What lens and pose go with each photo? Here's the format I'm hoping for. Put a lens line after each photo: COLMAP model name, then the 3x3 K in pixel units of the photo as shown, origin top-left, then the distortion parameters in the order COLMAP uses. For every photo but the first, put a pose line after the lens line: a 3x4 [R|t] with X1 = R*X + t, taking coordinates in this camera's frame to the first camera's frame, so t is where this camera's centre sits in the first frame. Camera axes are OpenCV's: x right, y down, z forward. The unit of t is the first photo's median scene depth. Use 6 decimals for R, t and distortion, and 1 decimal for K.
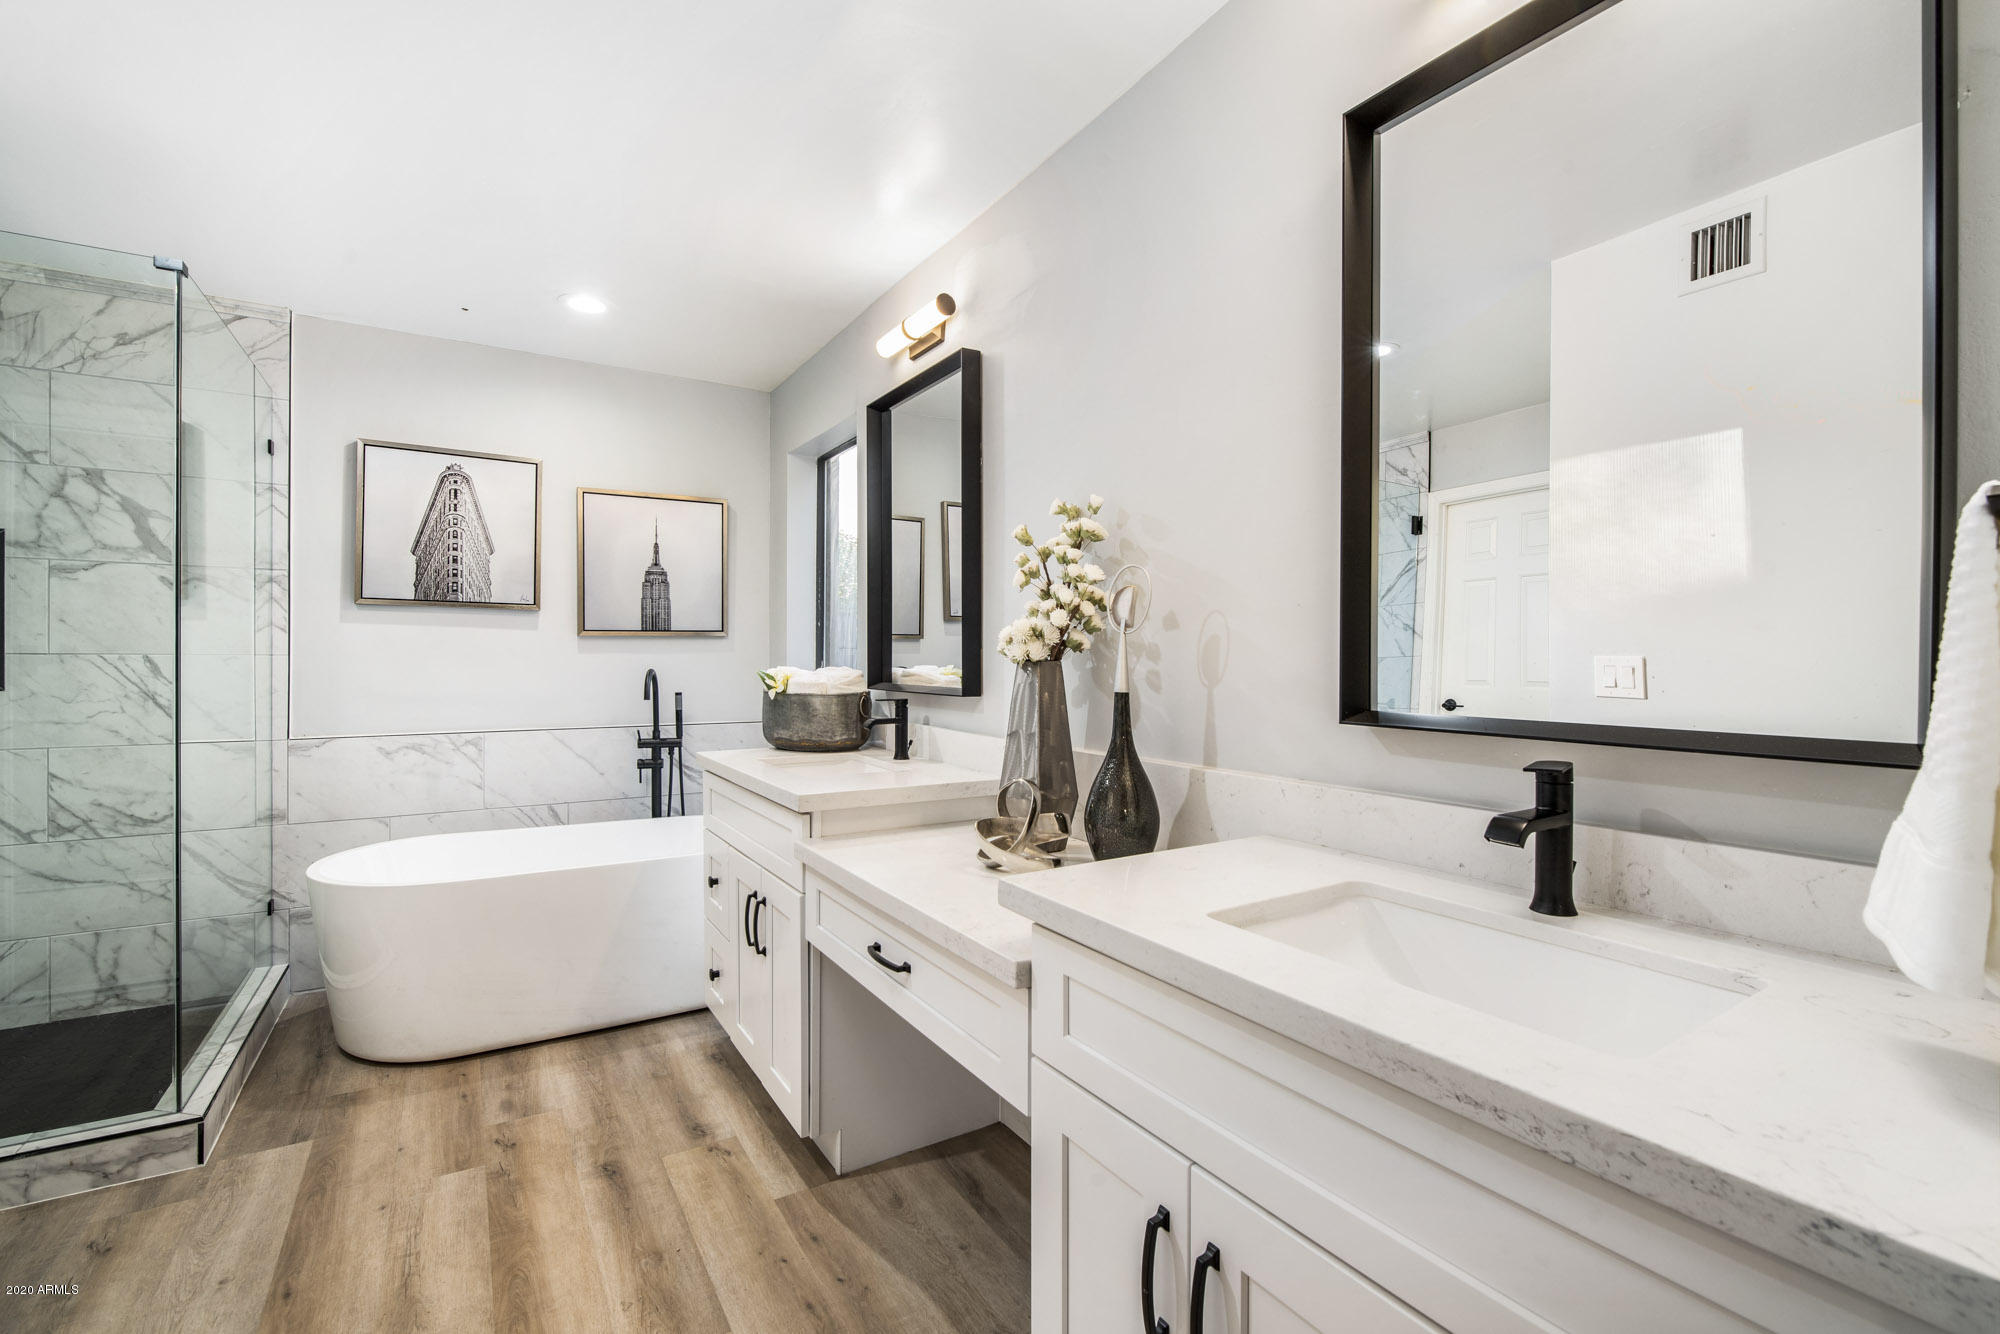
lens RADIAL K [[876.9, 0, 1000.2], [0, 876.9, 659.8], [0, 0, 1]] dist [0.000108, 0.000003]
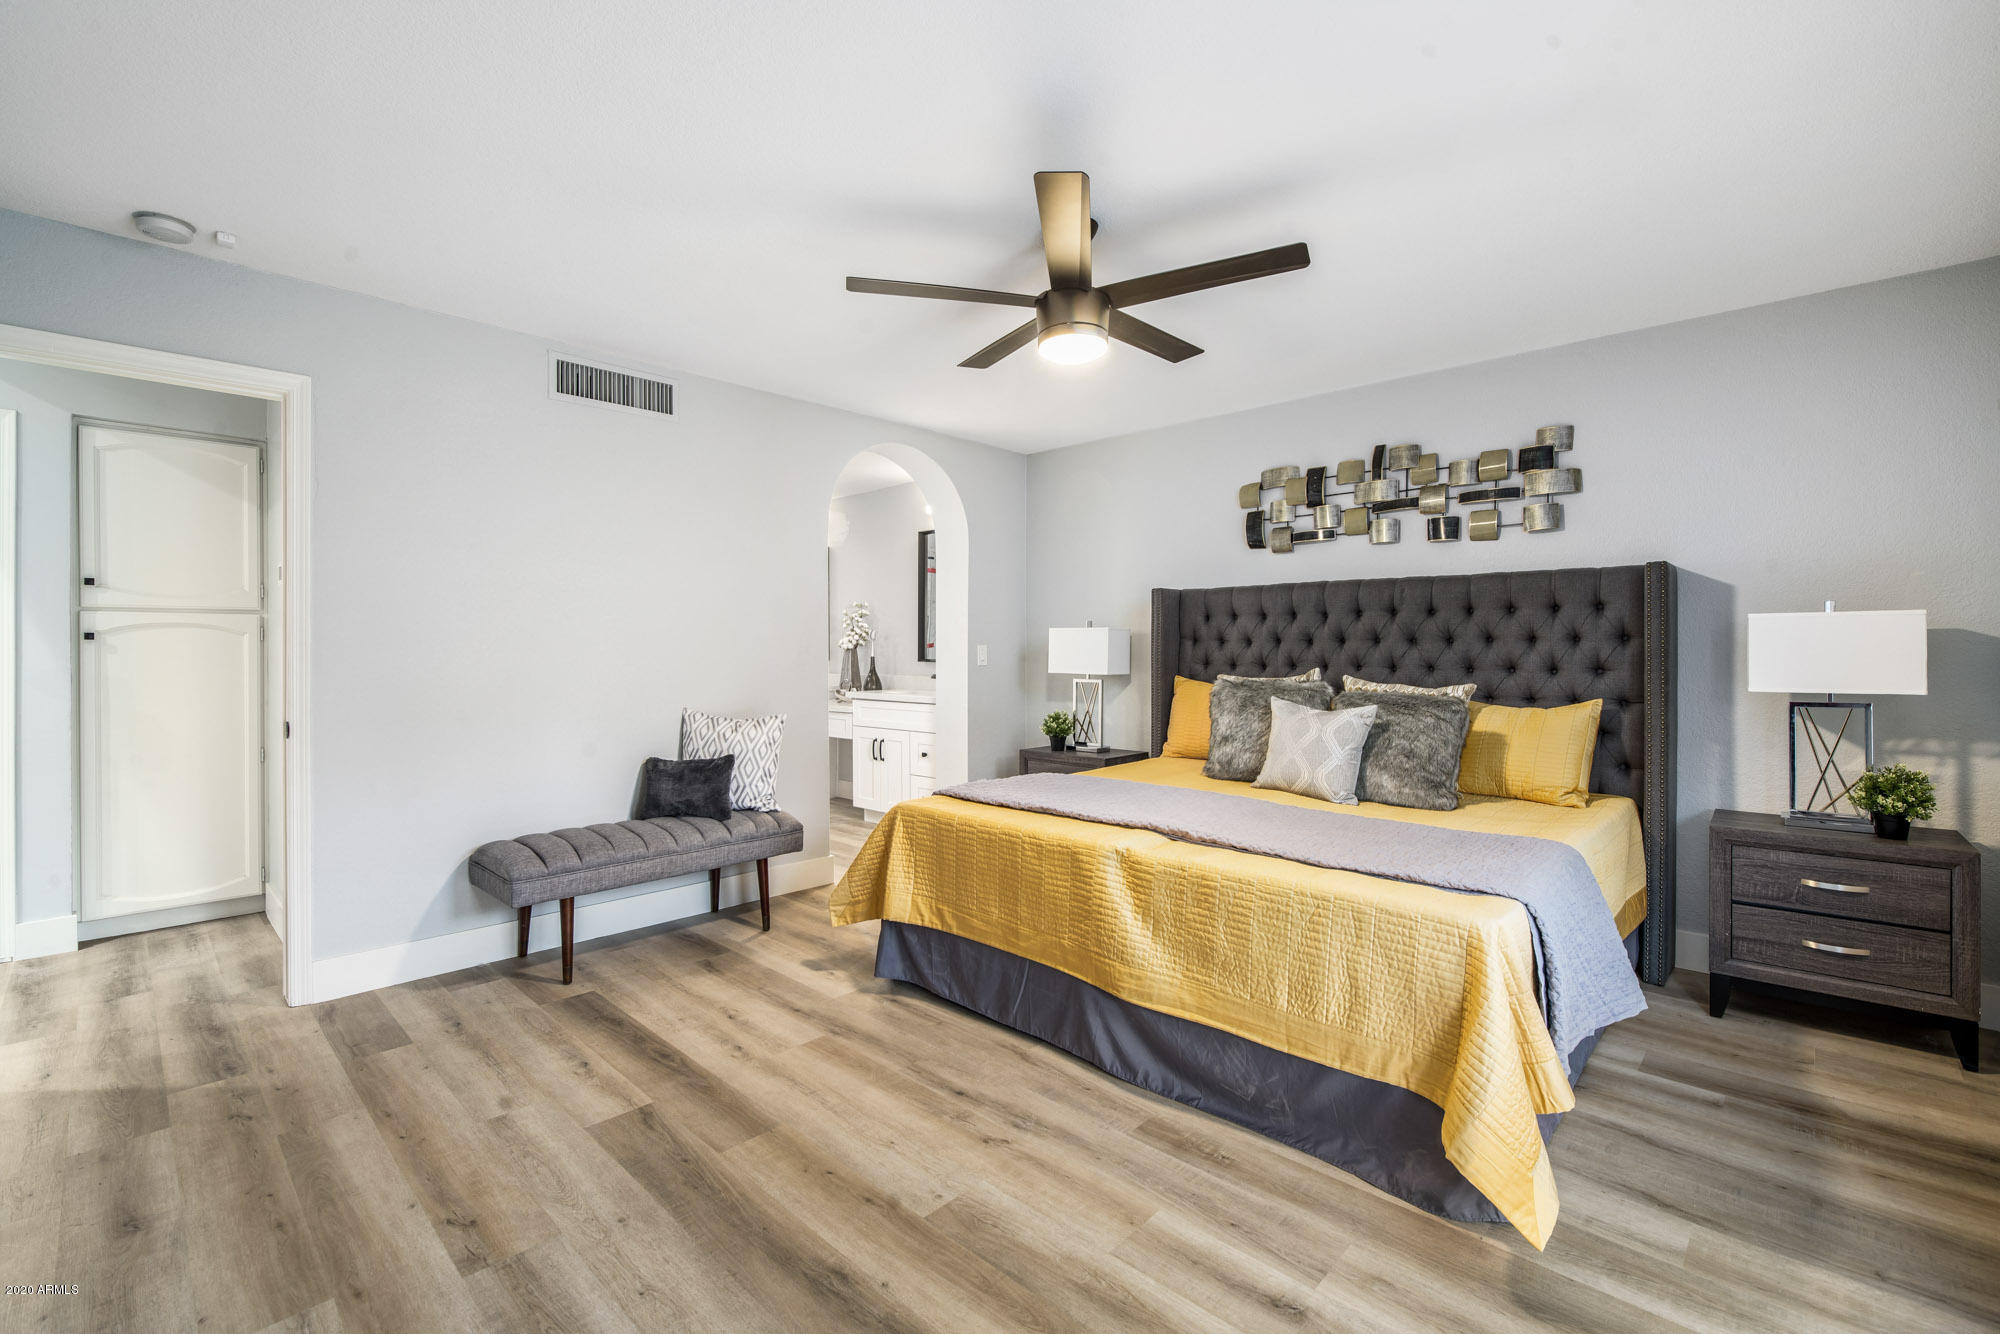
lens RADIAL K [[876.9, 0, 1002.1], [0, 876.9, 661.5], [0, 0, 1]] dist [0.000108, 0.000003]
pose [[0.971049, -0.001805, 0.238872, -0.222598], [0.002402, 0.999995, -0.002210, 0.064568], [-0.238867, 0.002720, 0.971048, -2.777412]]
